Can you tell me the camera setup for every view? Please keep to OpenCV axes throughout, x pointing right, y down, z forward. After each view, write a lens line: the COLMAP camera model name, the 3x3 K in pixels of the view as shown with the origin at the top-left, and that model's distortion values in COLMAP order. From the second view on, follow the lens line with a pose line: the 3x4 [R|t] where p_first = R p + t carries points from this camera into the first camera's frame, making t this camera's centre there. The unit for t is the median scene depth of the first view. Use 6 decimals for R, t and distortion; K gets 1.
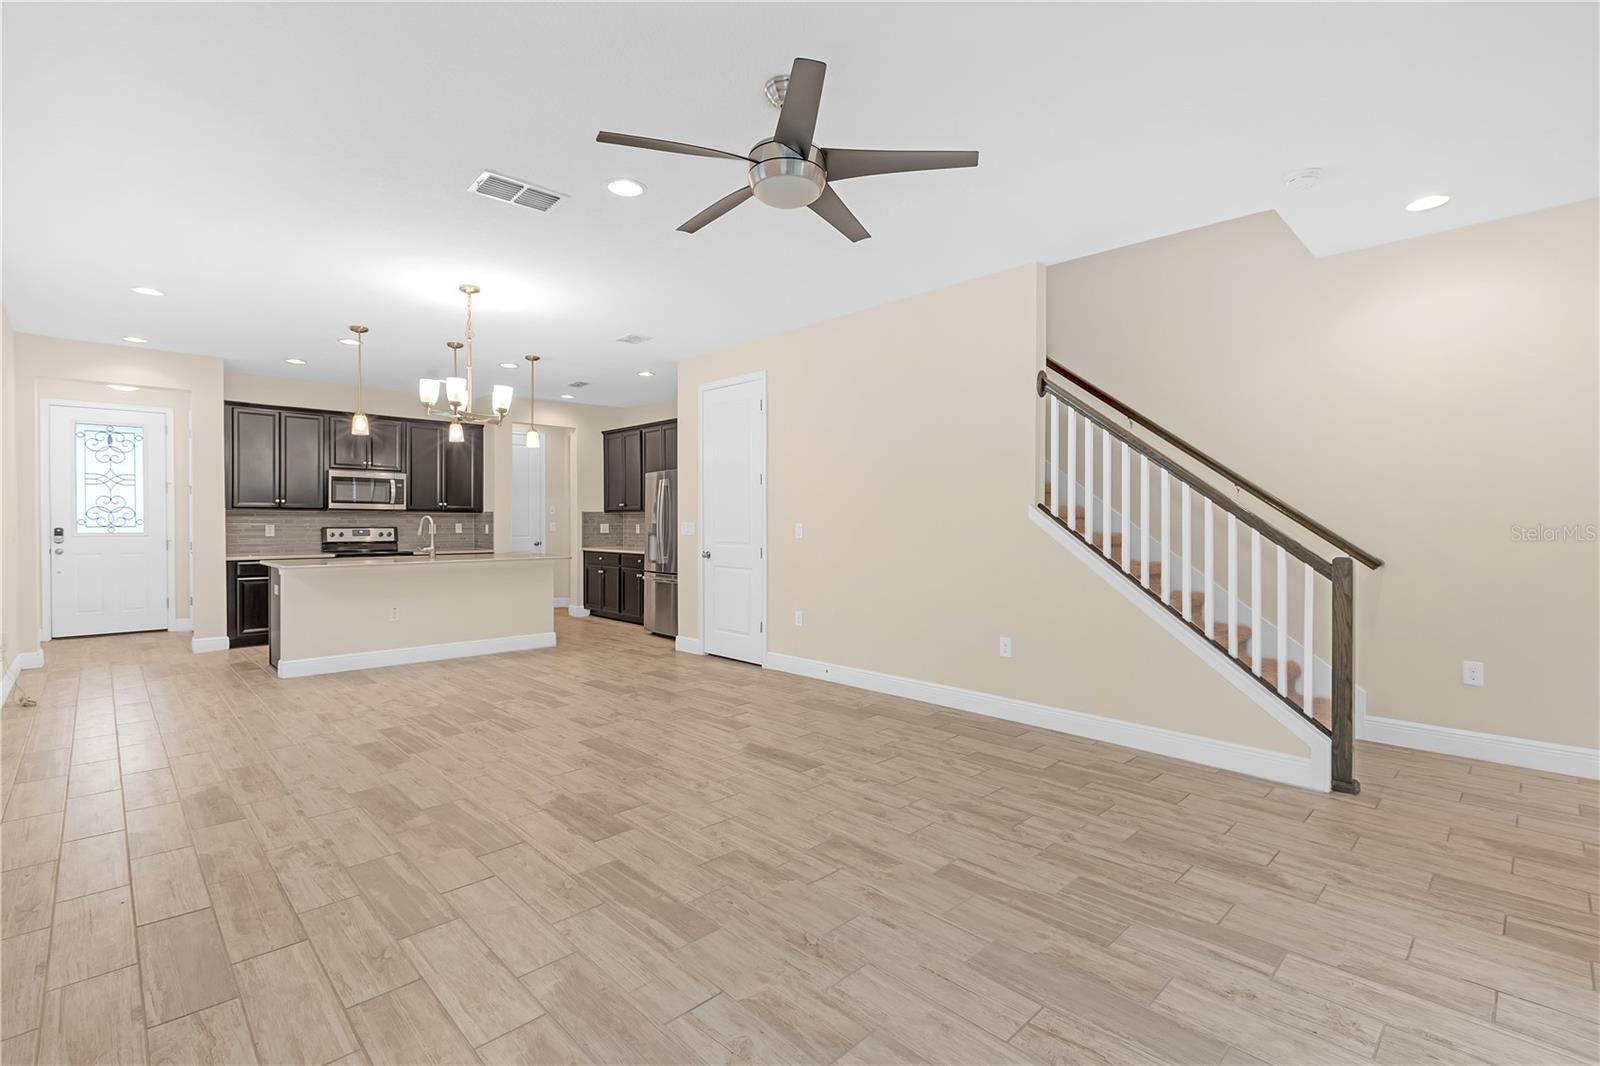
lens RADIAL K [[715.2, 0, 788.8], [0, 715.2, 533.3], [0, 0, 1]] dist [0.002188, -0.002487]
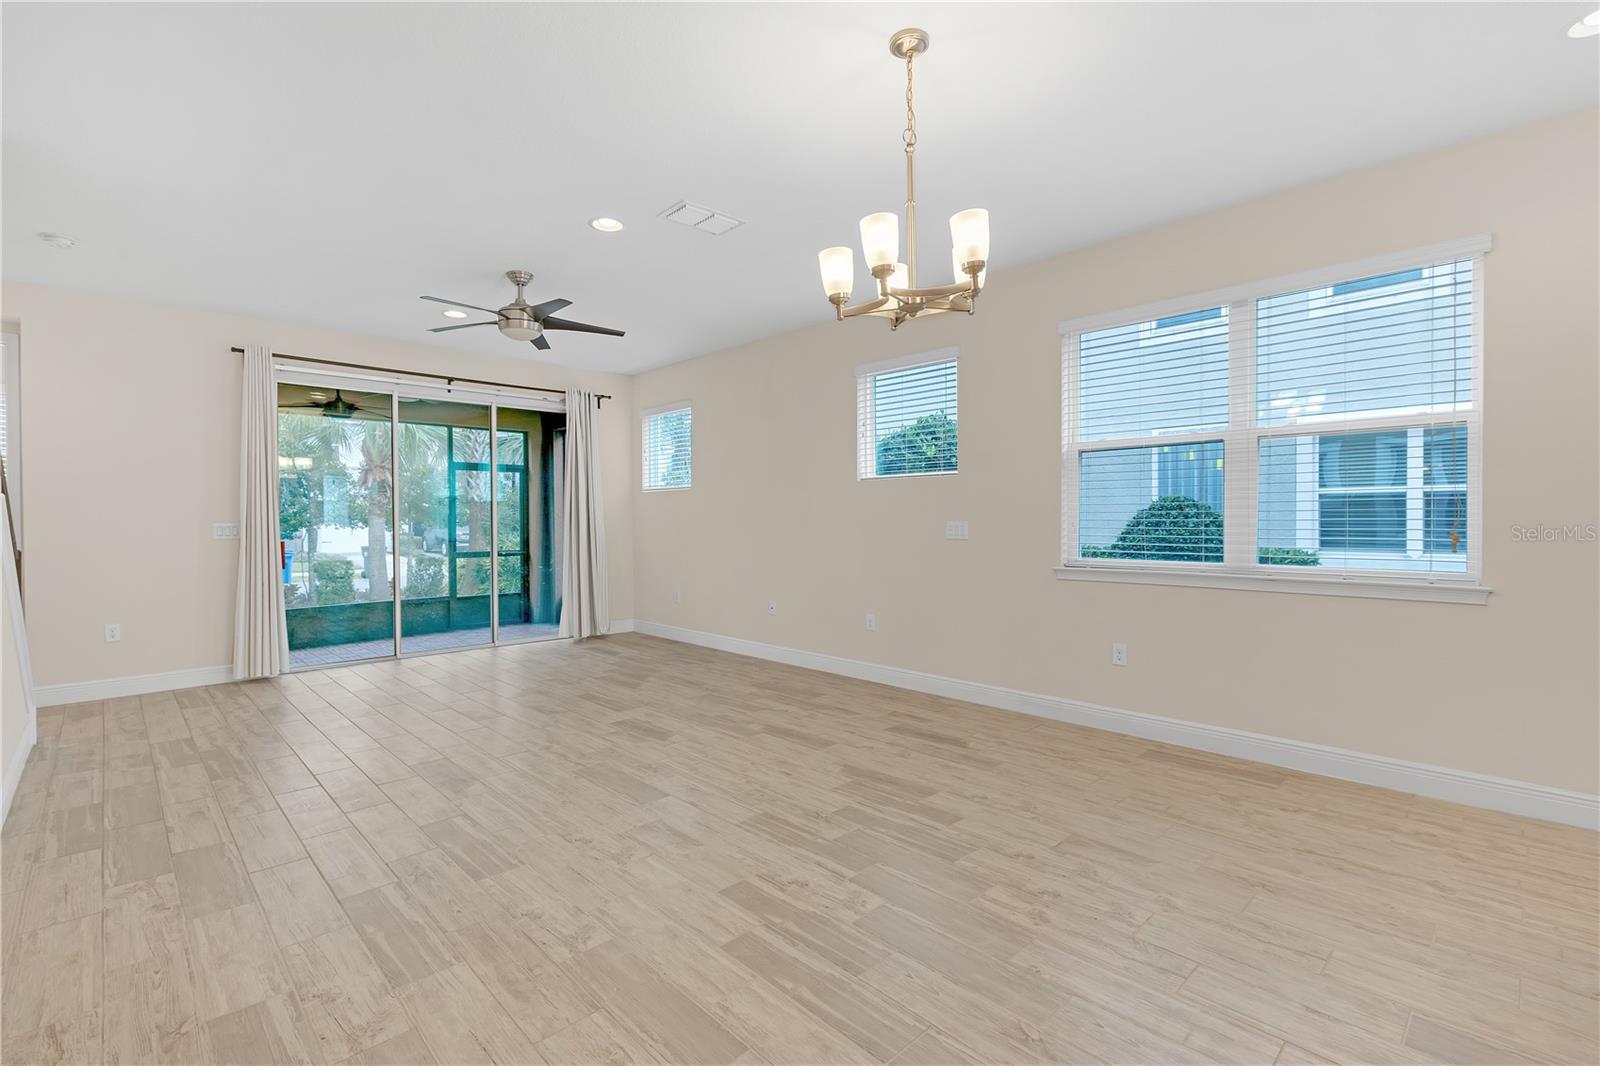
lens RADIAL K [[715.2, 0, 784.0], [0, 715.2, 536.7], [0, 0, 1]] dist [0.002188, -0.002487]
pose [[-0.999987, 0.003099, 0.003946, -0.241849], [0.003244, 0.999303, 0.037196, -0.014413], [-0.003828, 0.037209, -0.999300, 1.011744]]
